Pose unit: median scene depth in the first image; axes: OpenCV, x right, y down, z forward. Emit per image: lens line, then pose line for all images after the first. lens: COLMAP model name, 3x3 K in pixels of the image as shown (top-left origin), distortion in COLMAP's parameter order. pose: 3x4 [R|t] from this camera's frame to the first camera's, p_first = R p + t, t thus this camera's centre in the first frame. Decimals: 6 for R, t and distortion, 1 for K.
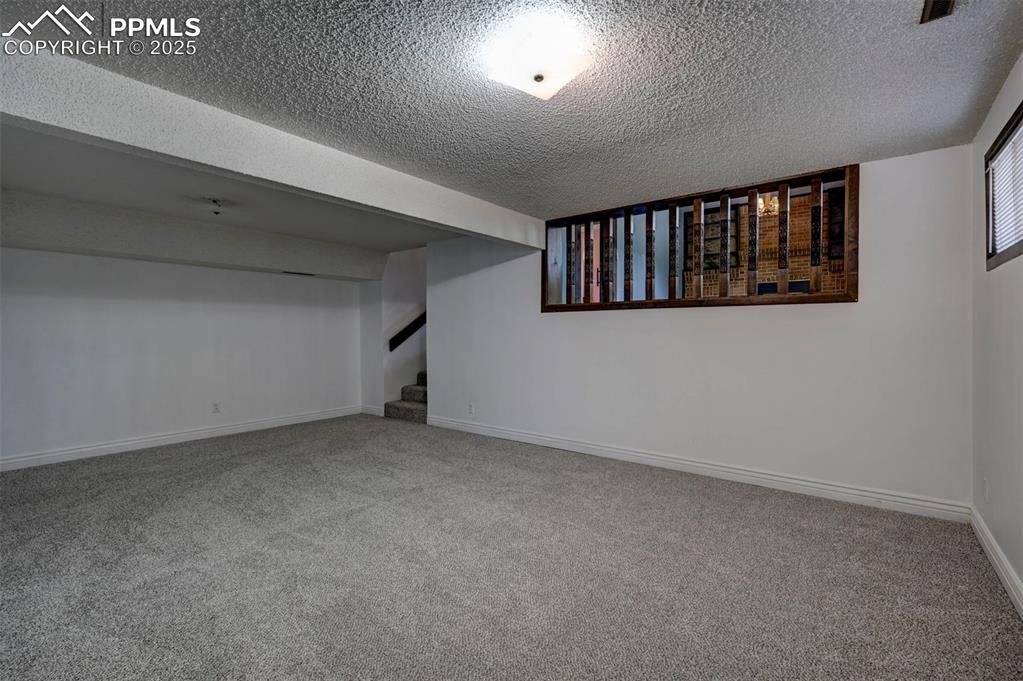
lens RADIAL K [[468.4, 0, 511.2], [0, 468.4, 342.9], [0, 0, 1]] dist [-0.004369, 0.001222]
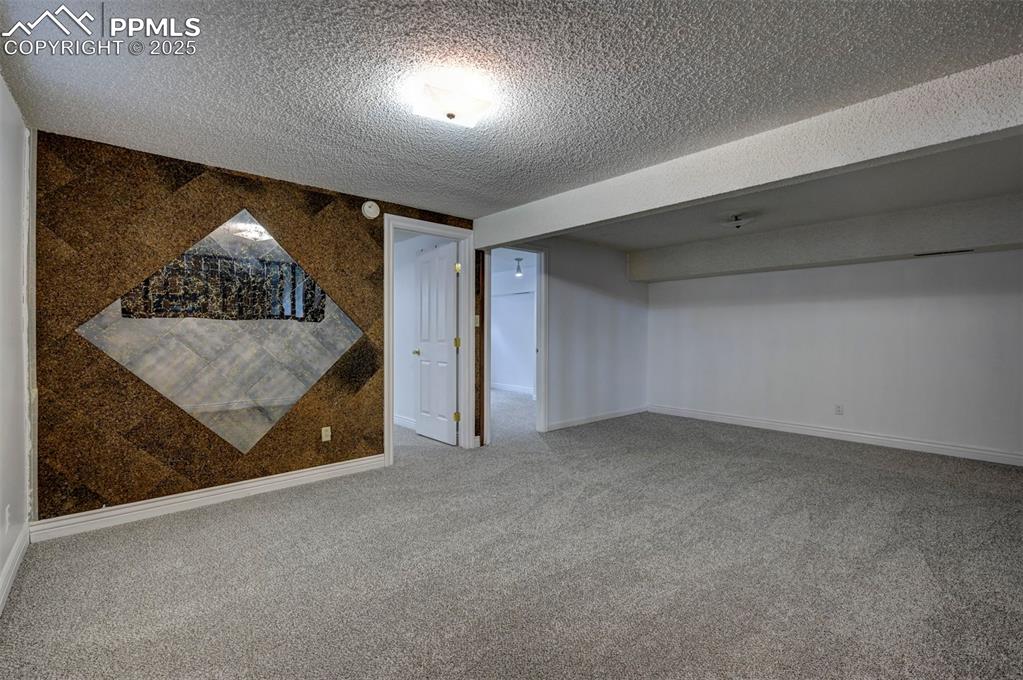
lens RADIAL K [[468.4, 0, 512.5], [0, 468.4, 333.6], [0, 0, 1]] dist [-0.004369, 0.001222]
pose [[-0.204913, 0.006364, -0.978759, 0.629310], [-0.024390, 0.999635, 0.011606, -0.019423], [0.978476, 0.026250, -0.204683, 0.739479]]
